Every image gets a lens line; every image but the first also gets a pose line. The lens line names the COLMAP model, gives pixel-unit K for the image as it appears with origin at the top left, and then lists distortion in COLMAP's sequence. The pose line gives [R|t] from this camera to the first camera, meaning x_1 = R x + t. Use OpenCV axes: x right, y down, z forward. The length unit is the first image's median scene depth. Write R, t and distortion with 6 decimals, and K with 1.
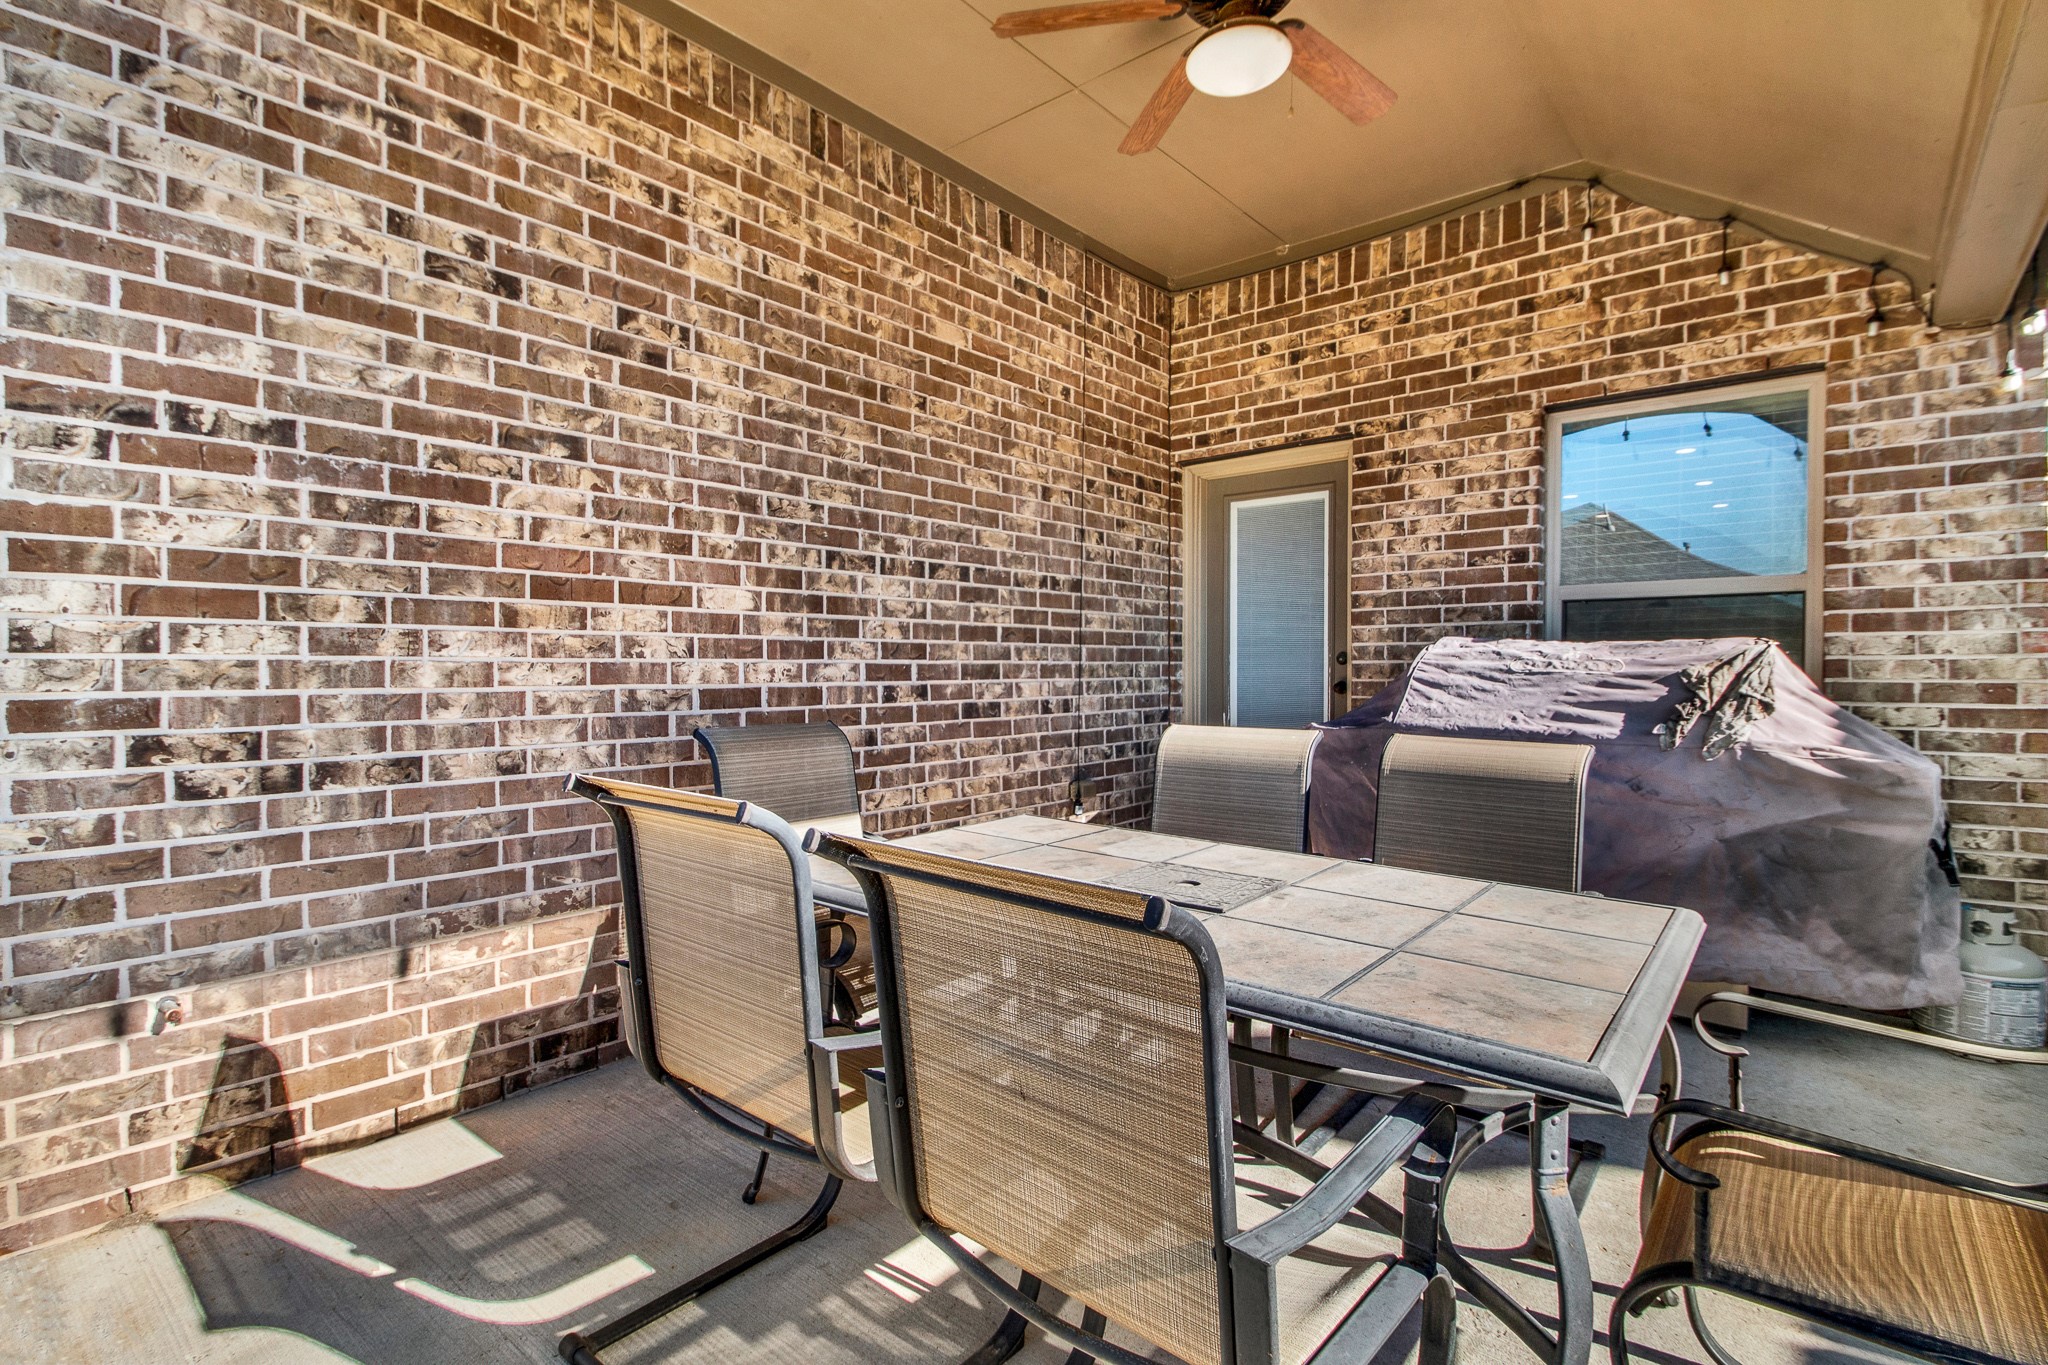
lens RADIAL K [[967.2, 0, 1013.5], [0, 967.2, 672.6], [0, 0, 1]] dist [0.024326, -0.020602]
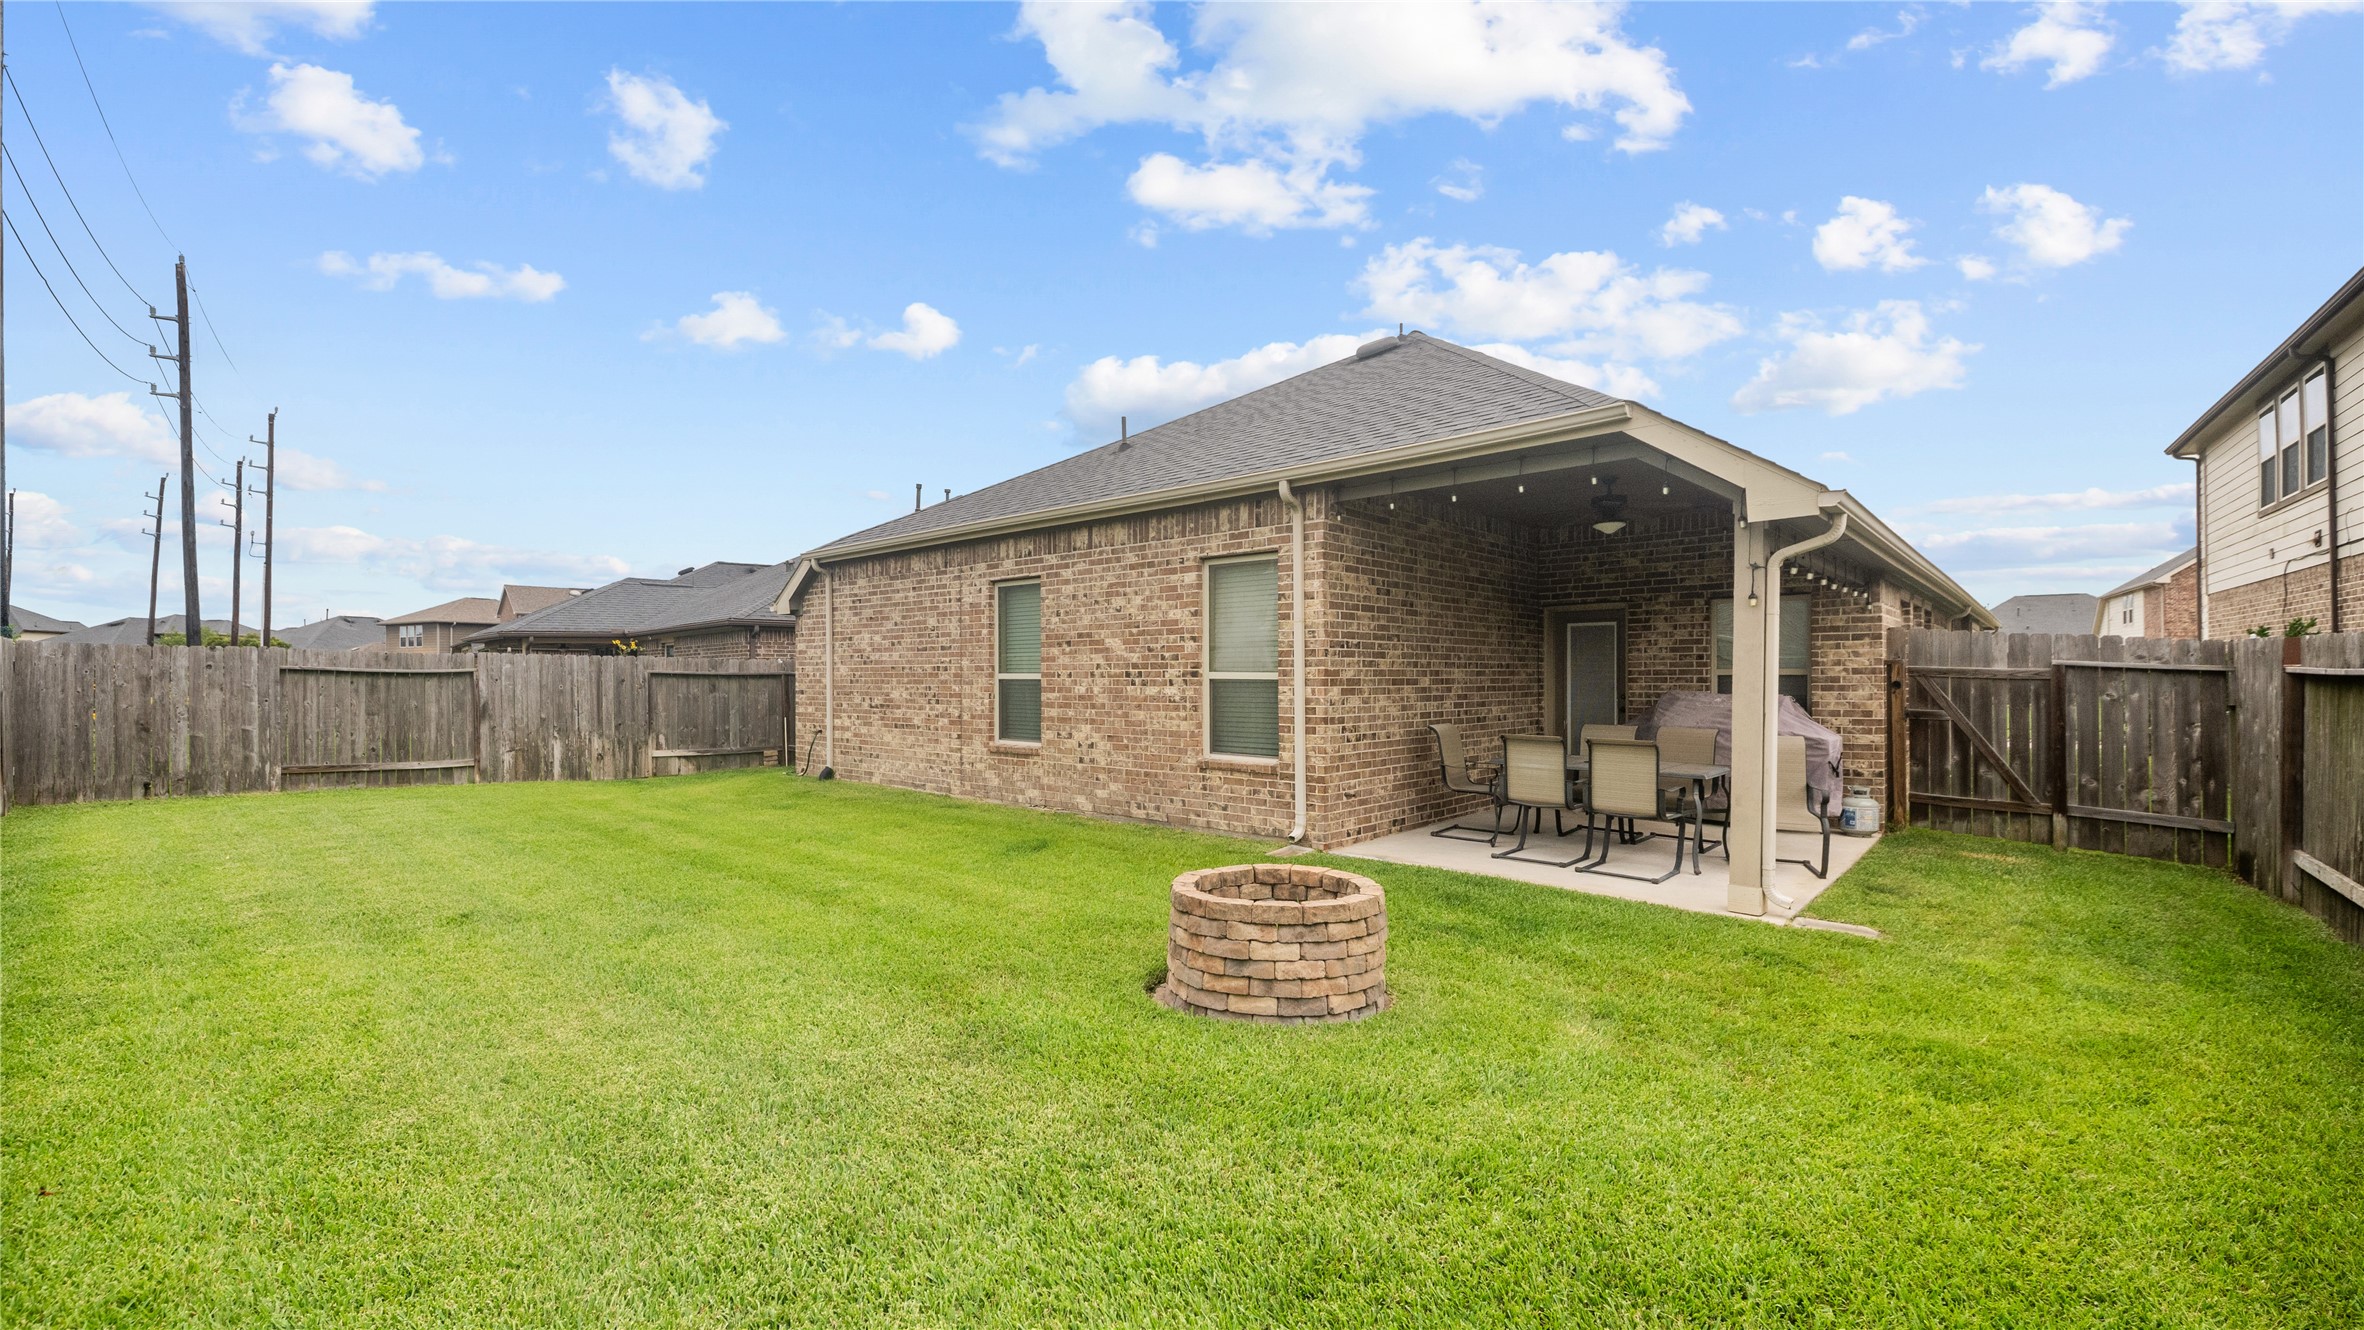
lens RADIAL K [[955.8, 0, 1182.0], [0, 955.8, 665.0], [0, 0, 1]] dist [0.002106, -0.012912]
pose [[0.999478, -0.000553, -0.032306, -1.043835], [0.000014, 0.999861, -0.016684, -0.086600], [0.032311, 0.016675, 0.999339, -2.136818]]
